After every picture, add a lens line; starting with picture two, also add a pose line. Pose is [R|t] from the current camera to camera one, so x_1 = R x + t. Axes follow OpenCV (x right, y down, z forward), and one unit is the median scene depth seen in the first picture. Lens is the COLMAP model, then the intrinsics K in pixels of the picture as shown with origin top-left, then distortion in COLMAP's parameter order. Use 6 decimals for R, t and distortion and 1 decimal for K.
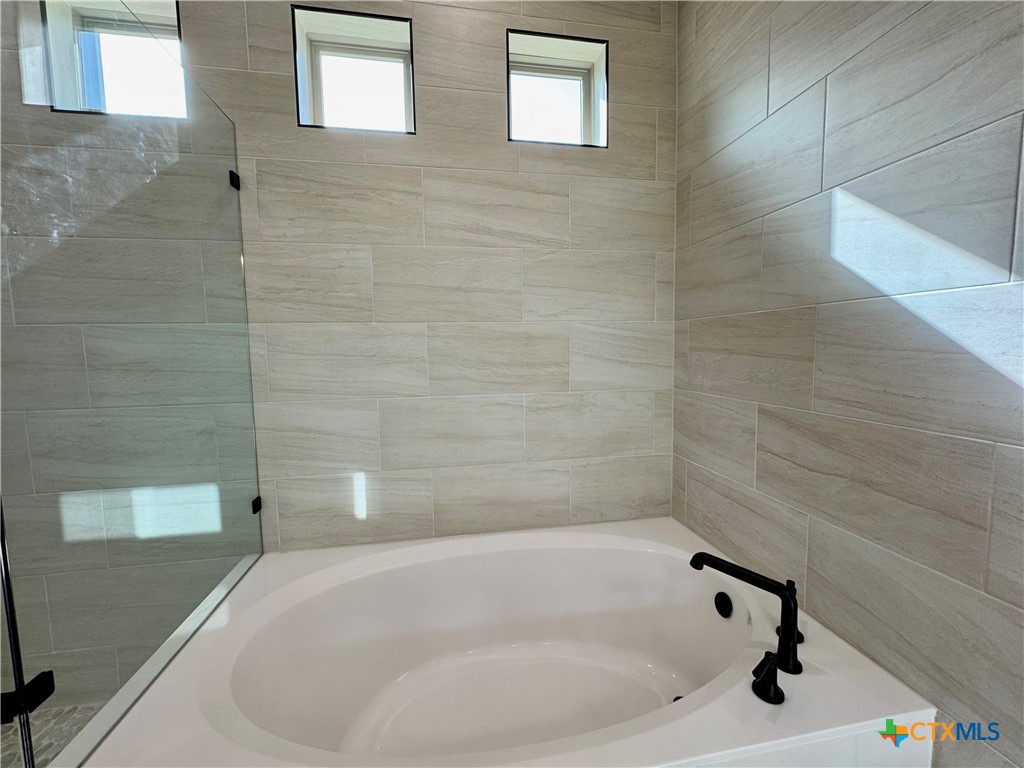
lens RADIAL K [[408.9, 0, 511.3], [0, 408.9, 383.7], [0, 0, 1]] dist [-0.002132, 0.000927]
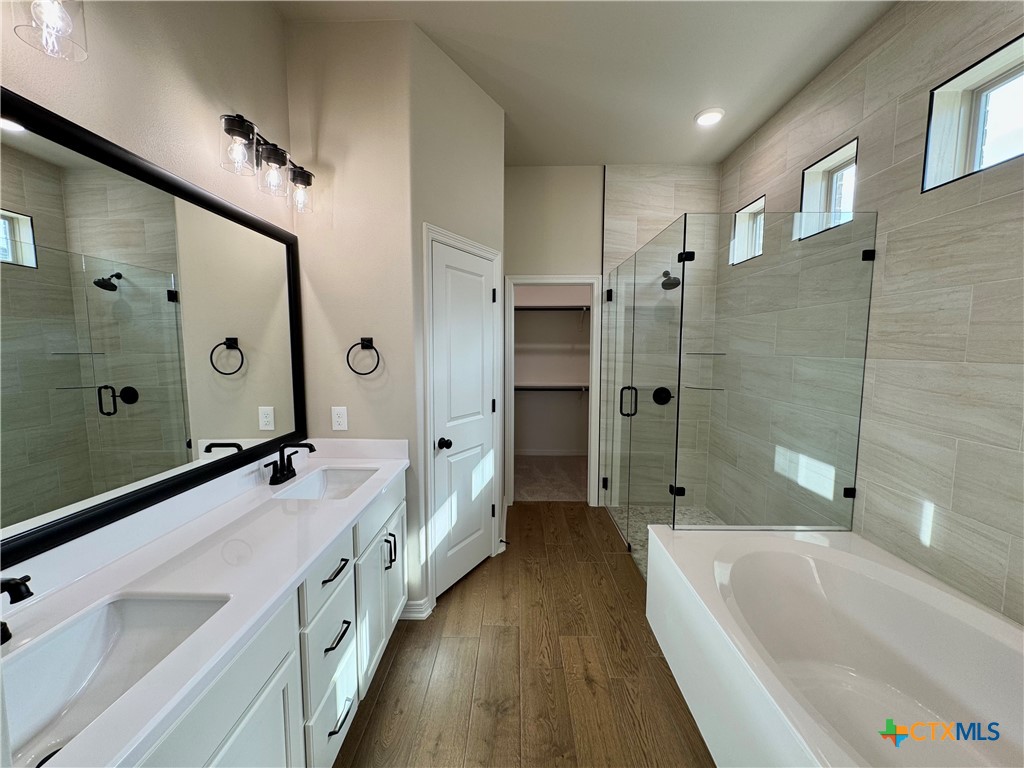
lens RADIAL K [[408.9, 0, 513.5], [0, 408.9, 384.1], [0, 0, 1]] dist [-0.002132, 0.000927]
pose [[-0.180870, 0.106355, -0.977740, 0.852147], [-0.080801, 0.989168, 0.122545, -0.132492], [0.980182, 0.101167, -0.170318, 0.102478]]
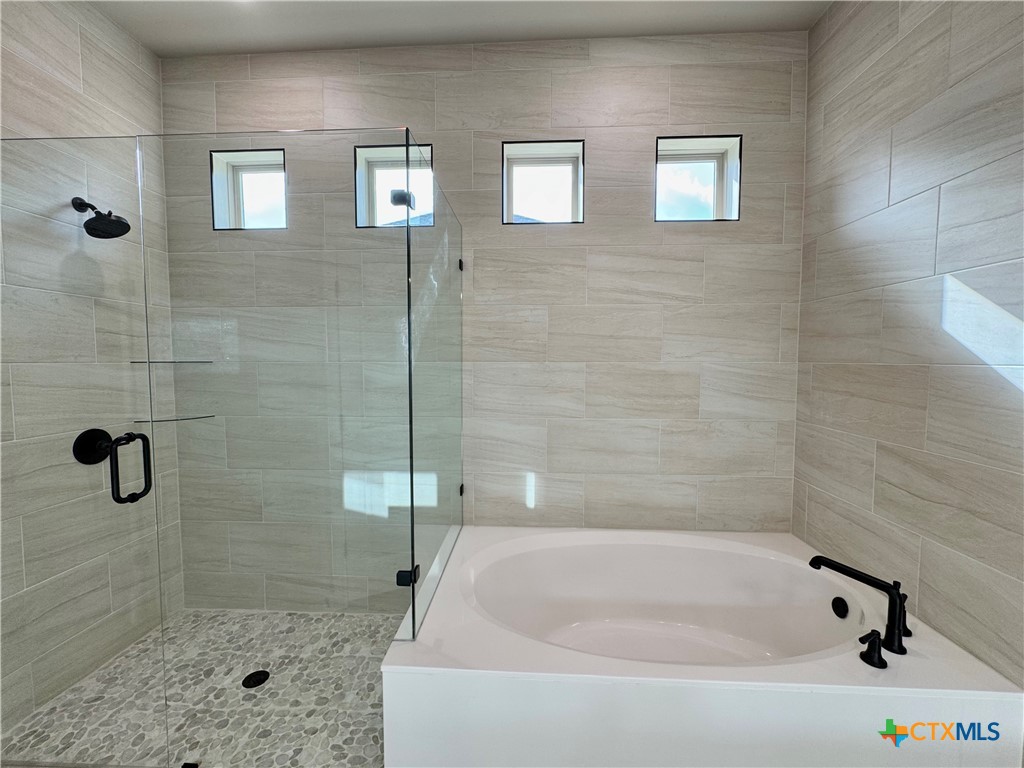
lens RADIAL K [[408.9, 0, 512.4], [0, 408.9, 383.6], [0, 0, 1]] dist [-0.002132, 0.000927]
pose [[0.974826, 0.030089, -0.220927, -0.149682], [-0.035337, 0.999178, -0.019841, -0.048010], [0.220148, 0.027149, 0.975089, -0.345673]]
